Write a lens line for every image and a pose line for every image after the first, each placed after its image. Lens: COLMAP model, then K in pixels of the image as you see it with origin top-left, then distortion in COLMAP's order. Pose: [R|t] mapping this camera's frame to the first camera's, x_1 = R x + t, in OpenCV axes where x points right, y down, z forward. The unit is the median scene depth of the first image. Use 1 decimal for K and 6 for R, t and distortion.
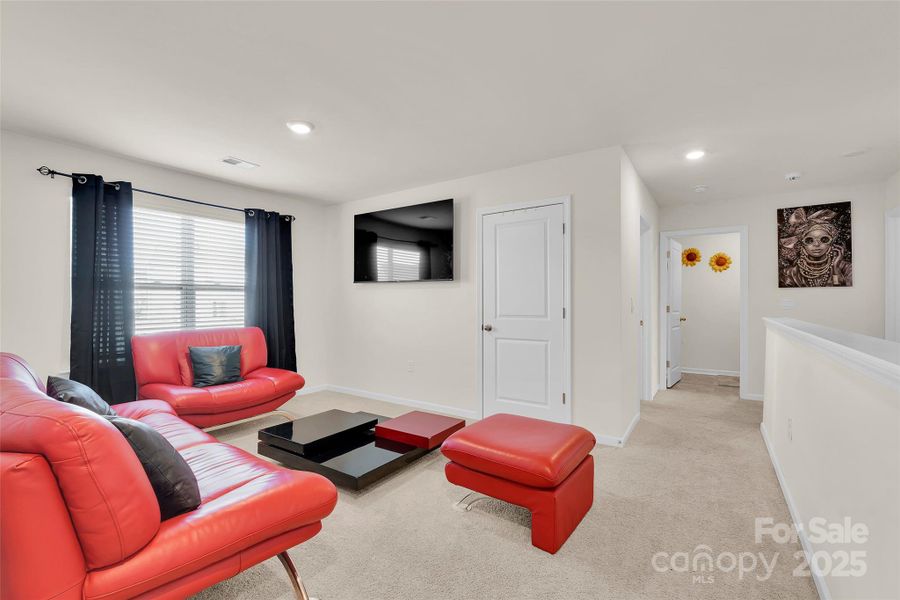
lens RADIAL K [[391.4, 0, 447.7], [0, 391.4, 300.8], [0, 0, 1]] dist [-0.001455, 0.000114]
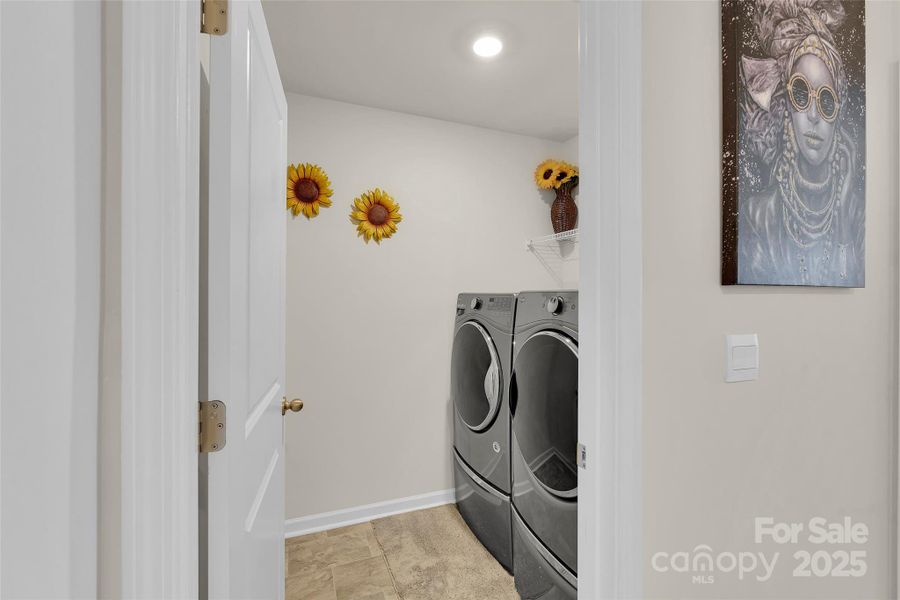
lens RADIAL K [[391.4, 0, 447.7], [0, 391.4, 300.8], [0, 0, 1]] dist [-0.001455, 0.000114]
pose [[0.558613, 0.002054, 0.829426, 0.424576], [-0.005166, 0.999986, 0.001002, -0.017558], [-0.829412, -0.004844, 0.558616, 0.734754]]
